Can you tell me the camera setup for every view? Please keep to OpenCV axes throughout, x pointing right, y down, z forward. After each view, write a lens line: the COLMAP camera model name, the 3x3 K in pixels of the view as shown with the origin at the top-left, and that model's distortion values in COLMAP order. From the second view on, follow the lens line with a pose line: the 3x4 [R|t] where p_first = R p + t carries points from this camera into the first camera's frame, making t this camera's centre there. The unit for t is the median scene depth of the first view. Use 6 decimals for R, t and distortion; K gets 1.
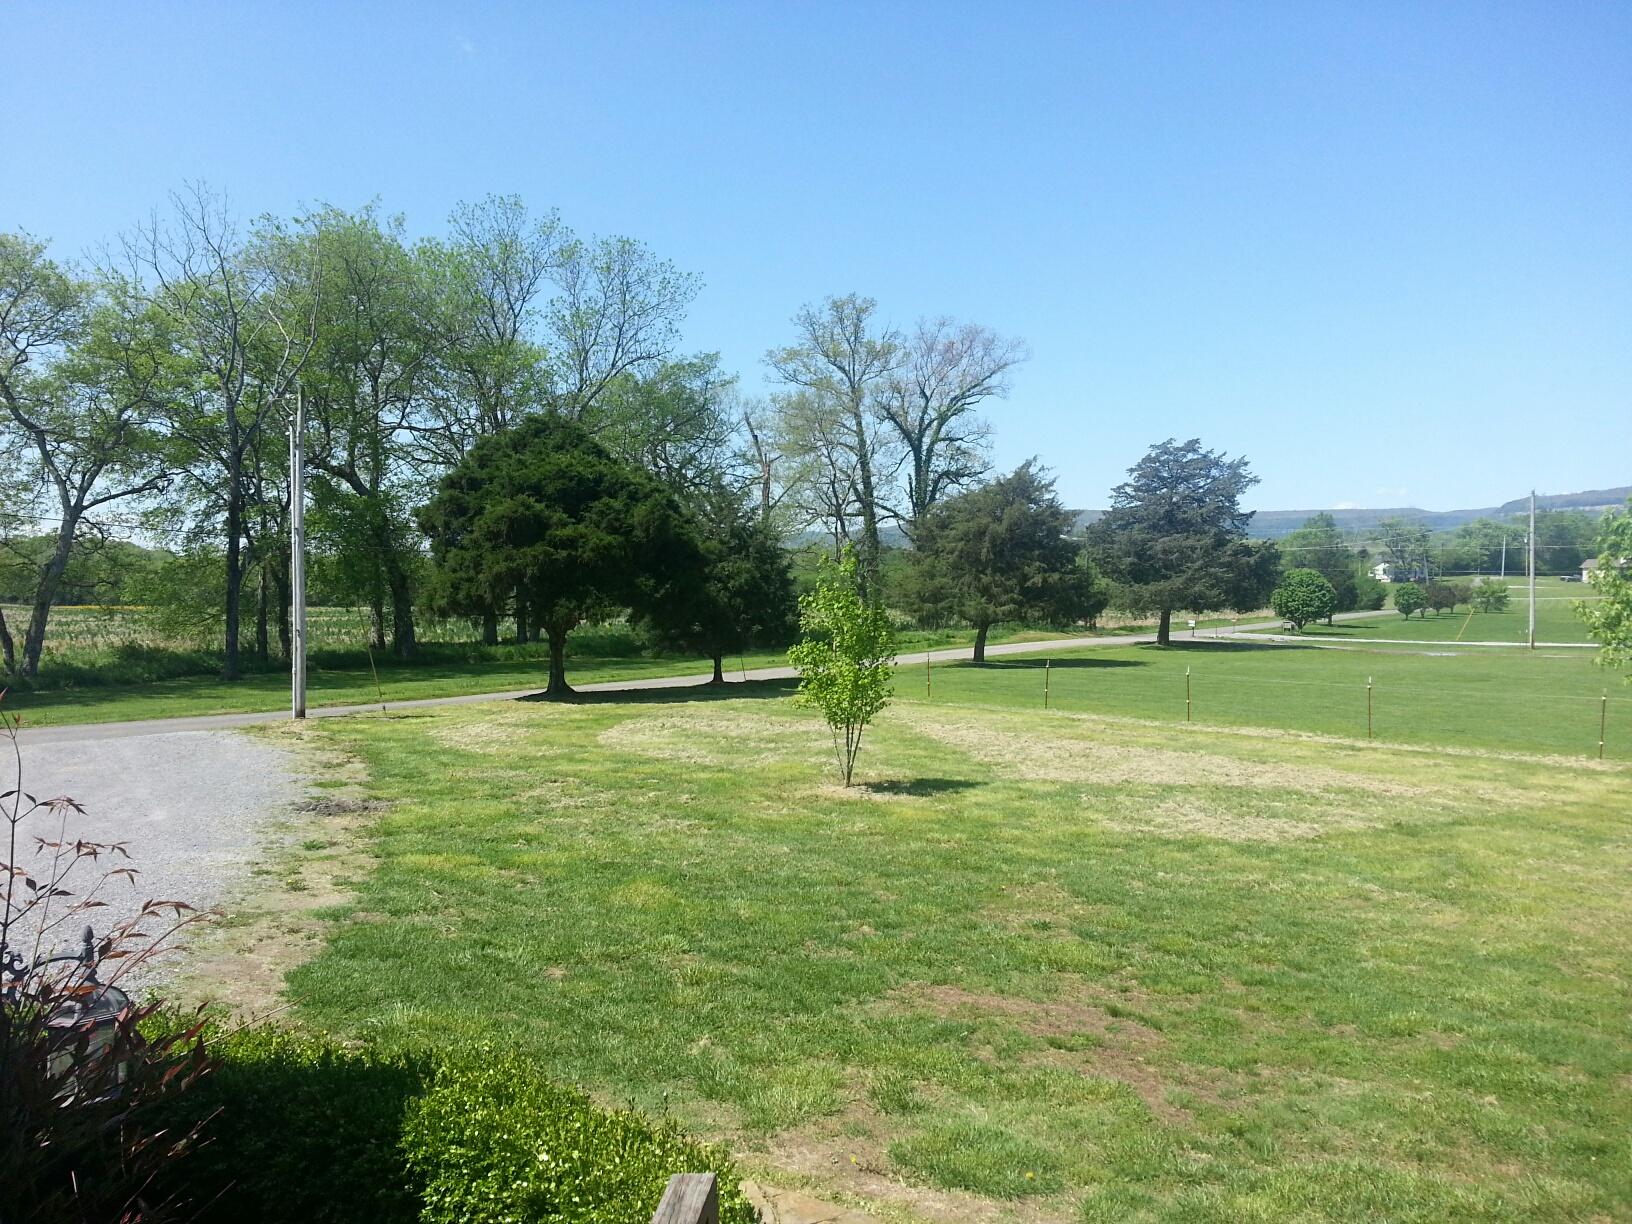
lens RADIAL K [[1307.4, 0, 815.6], [0, 1307.4, 580.4], [0, 0, 1]] dist [0.054725, -0.100223]
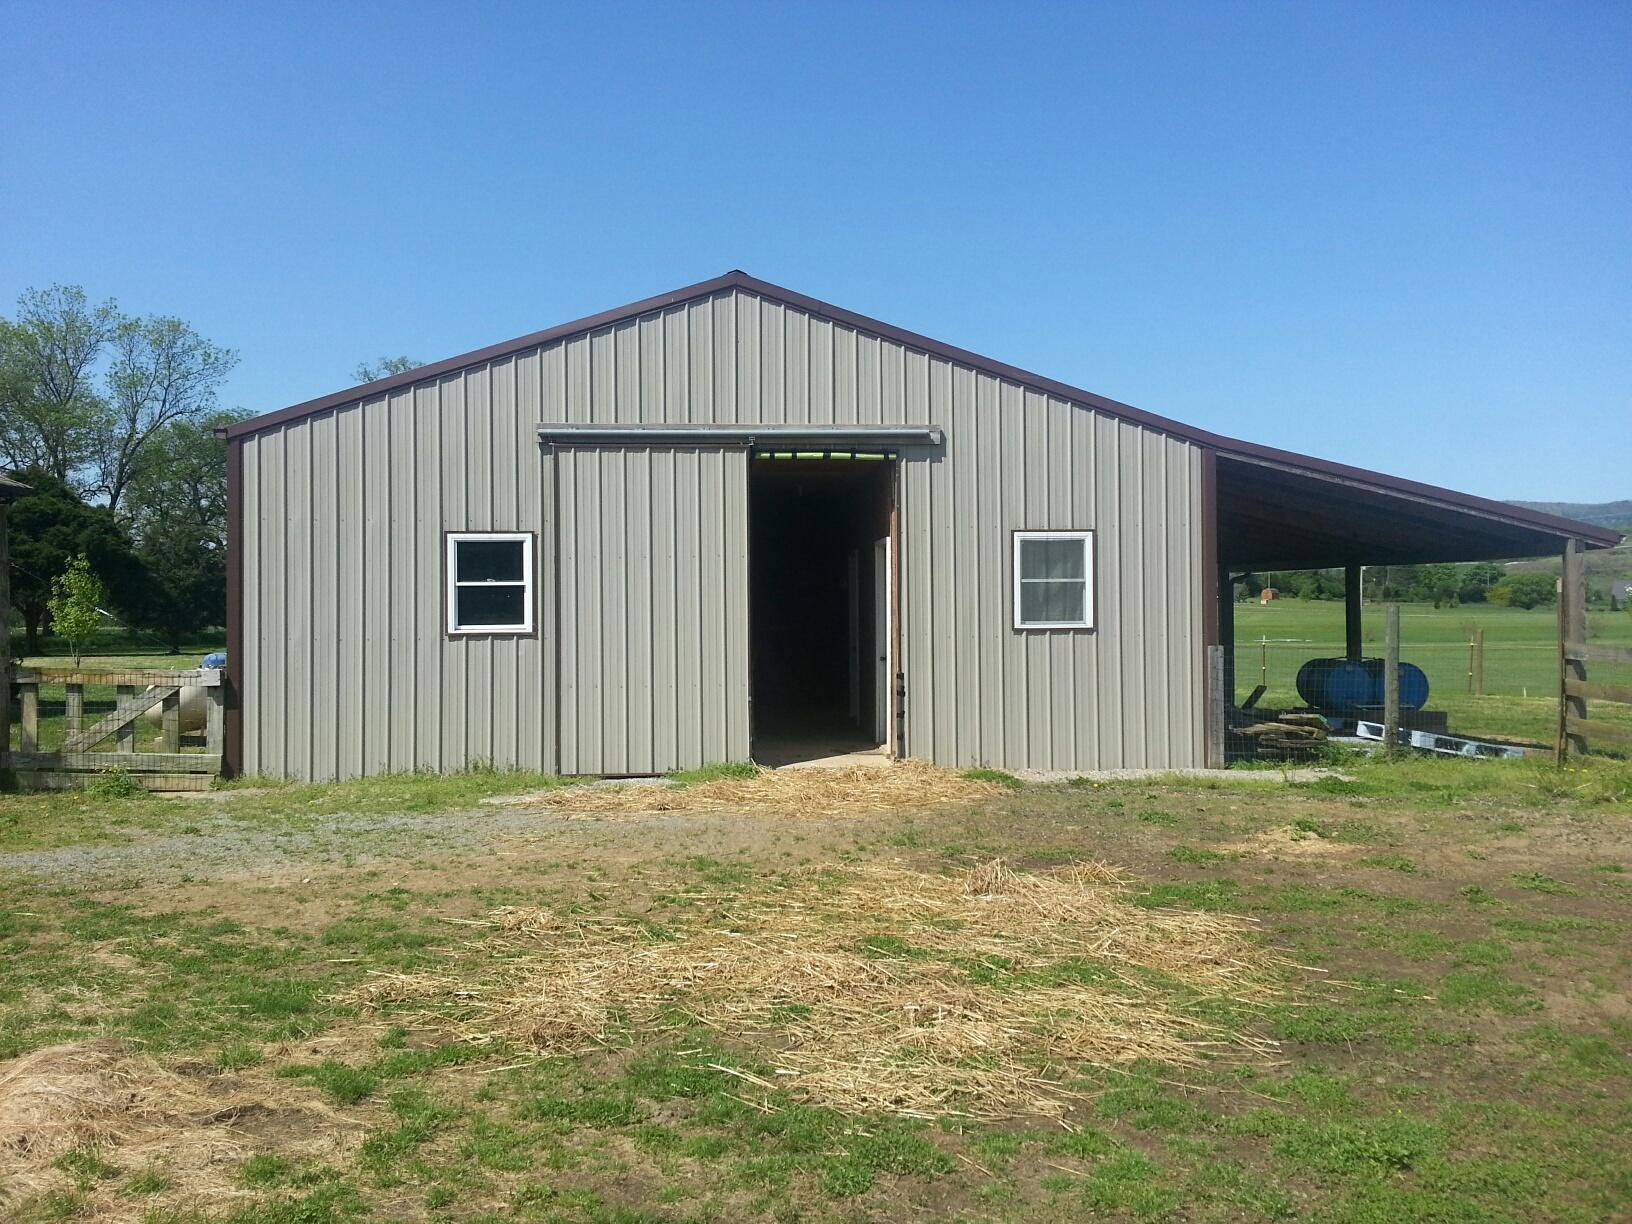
lens RADIAL K [[1307.4, 0, 815.1], [0, 1307.4, 574.6], [0, 0, 1]] dist [0.054725, -0.100223]
pose [[0.979414, 0.003193, 0.201834, 0.221599], [0.001324, 0.999752, -0.022236, 0.017072], [-0.201855, 0.022046, 0.979167, -0.393702]]
